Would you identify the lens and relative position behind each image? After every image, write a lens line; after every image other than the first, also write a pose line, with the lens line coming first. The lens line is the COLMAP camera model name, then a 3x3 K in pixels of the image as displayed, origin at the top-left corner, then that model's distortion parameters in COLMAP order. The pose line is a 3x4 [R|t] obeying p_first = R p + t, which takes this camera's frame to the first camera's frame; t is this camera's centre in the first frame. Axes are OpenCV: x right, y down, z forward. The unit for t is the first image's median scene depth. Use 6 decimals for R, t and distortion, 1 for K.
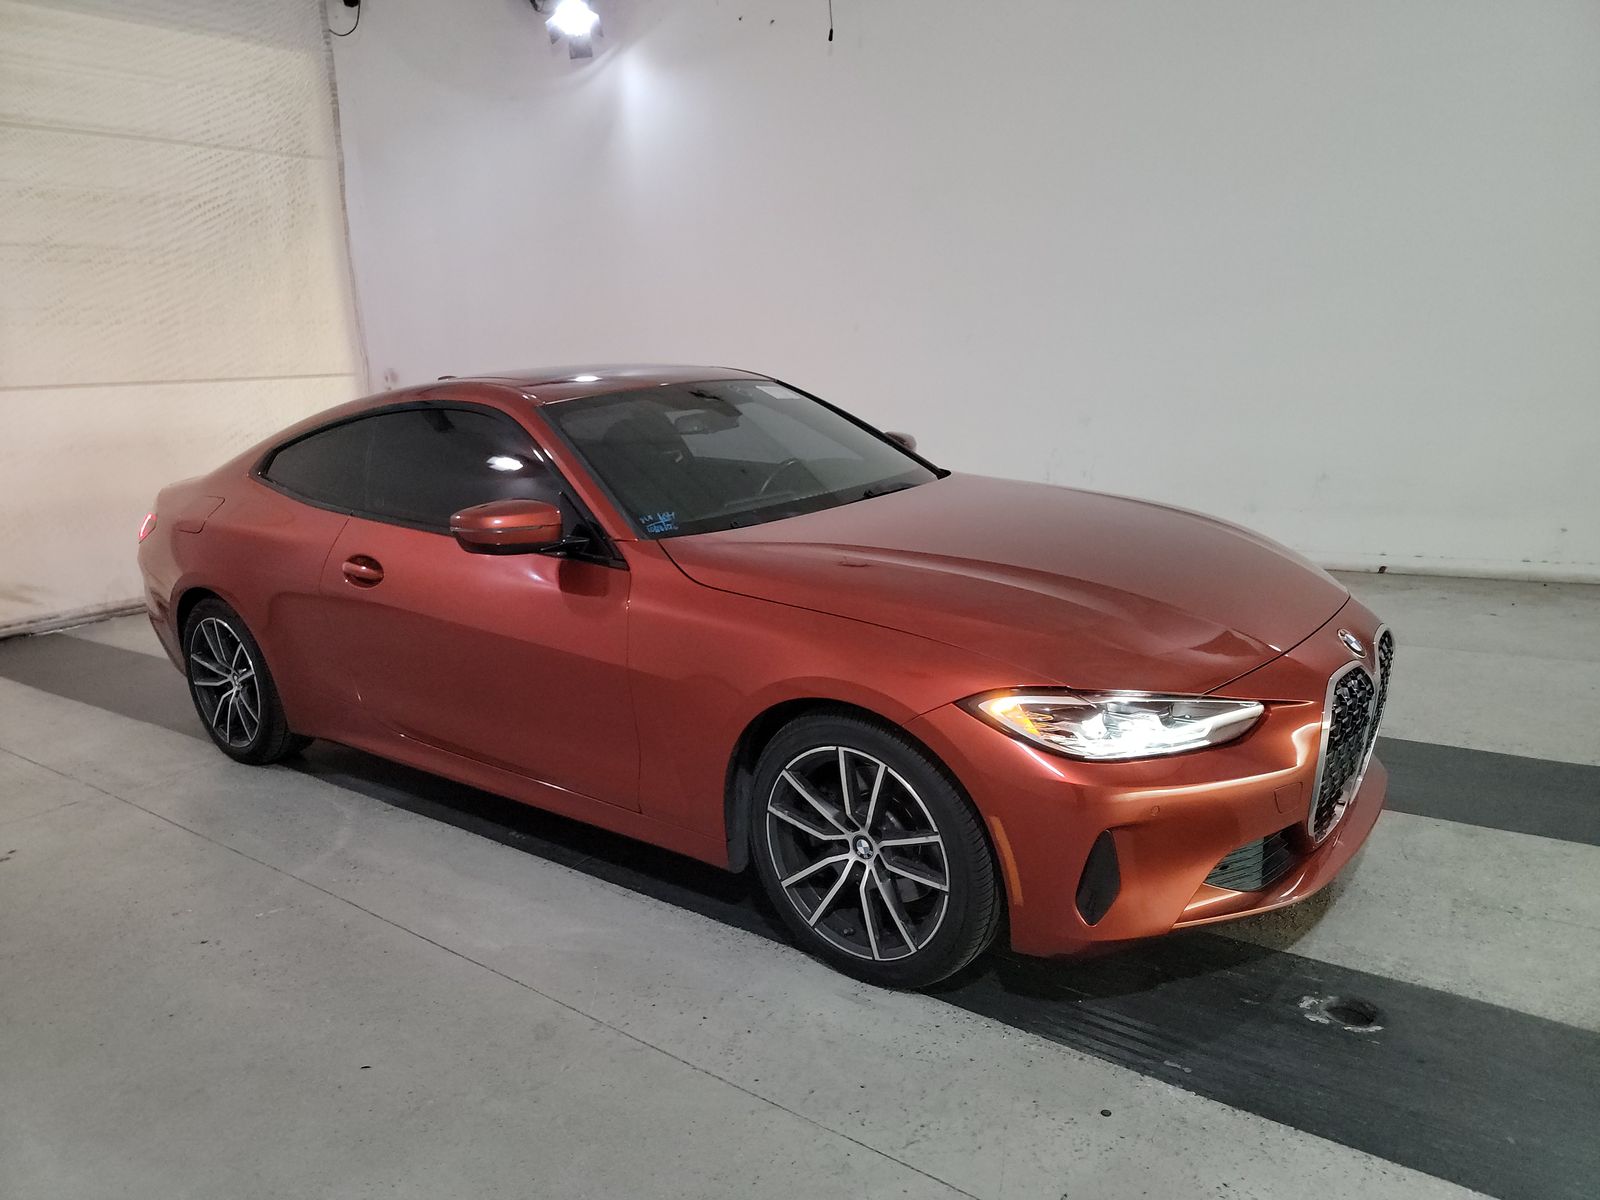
lens RADIAL K [[1121.7, 0, 809.3], [0, 1121.7, 593.9], [0, 0, 1]] dist [0.040336, -0.031157]
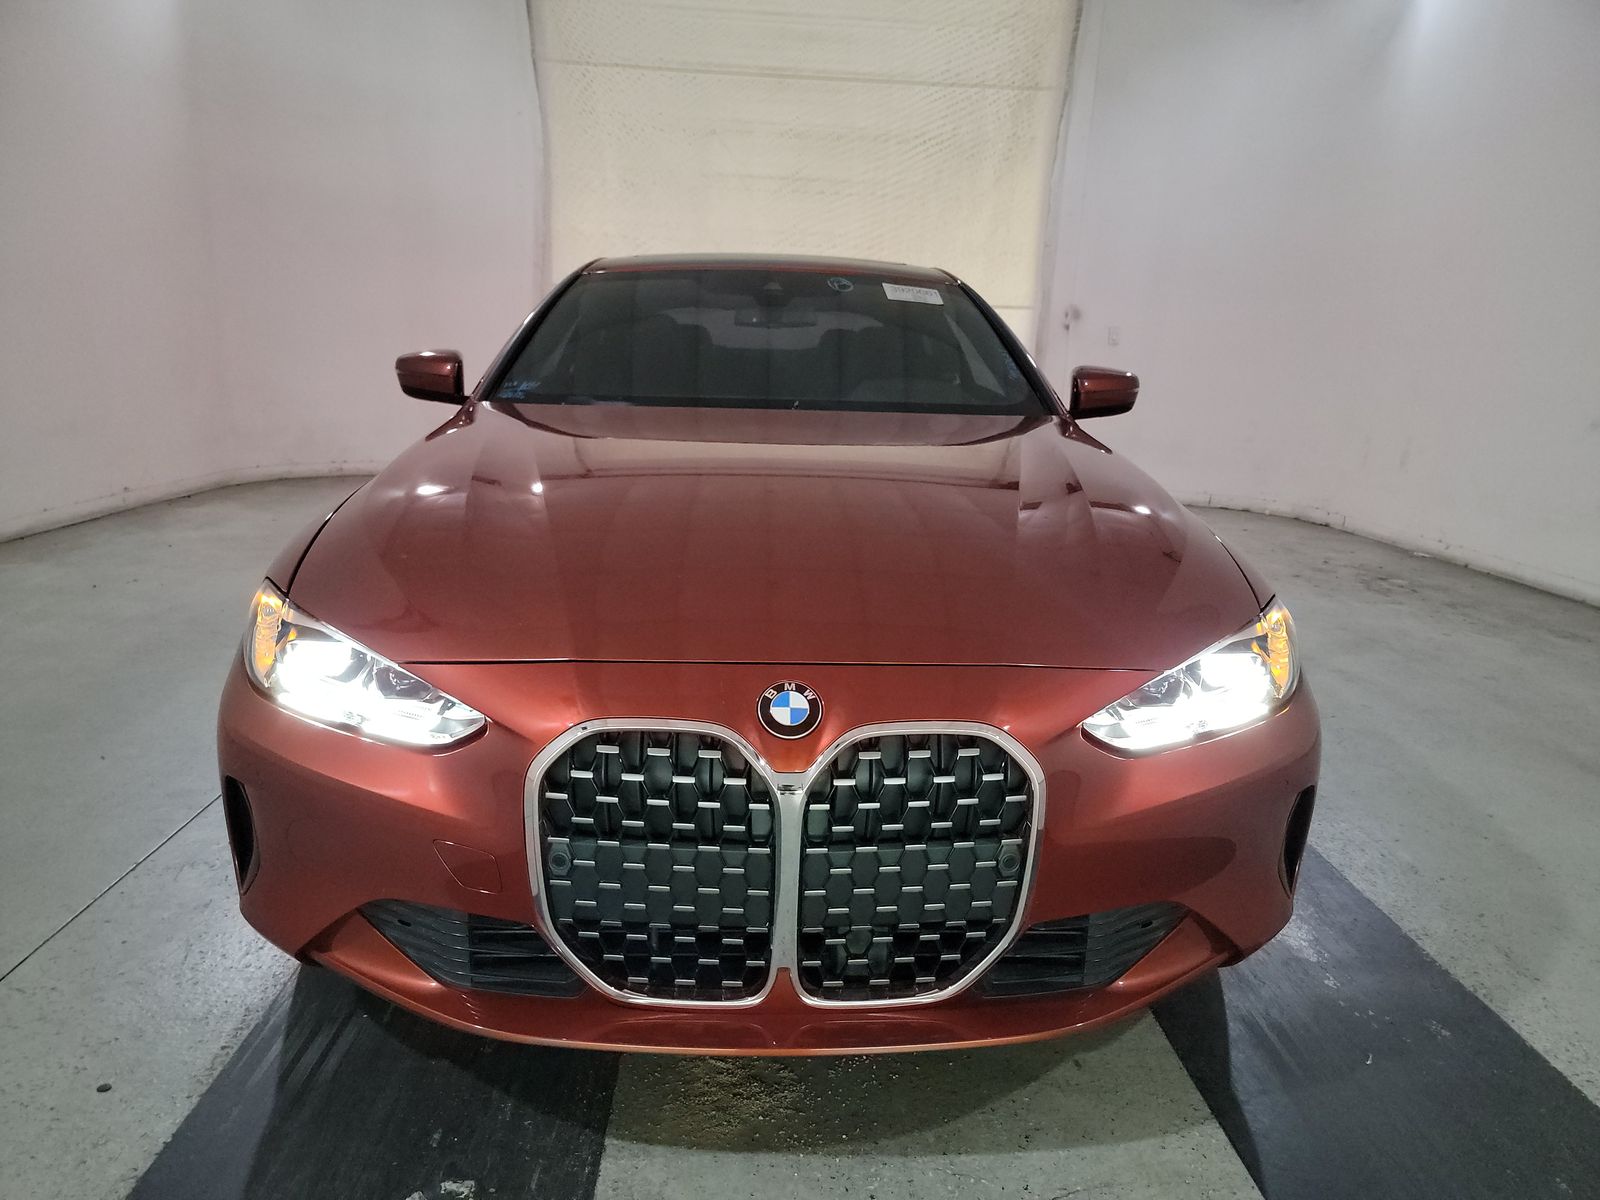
lens RADIAL K [[1121.7, 0, 801.4], [0, 1121.7, 609.4], [0, 0, 1]] dist [0.040336, -0.031157]
pose [[0.641286, 0.253702, -0.724146, 0.291525], [-0.229233, 0.964002, 0.134732, -0.026128], [0.732260, 0.079597, 0.676358, 0.210741]]
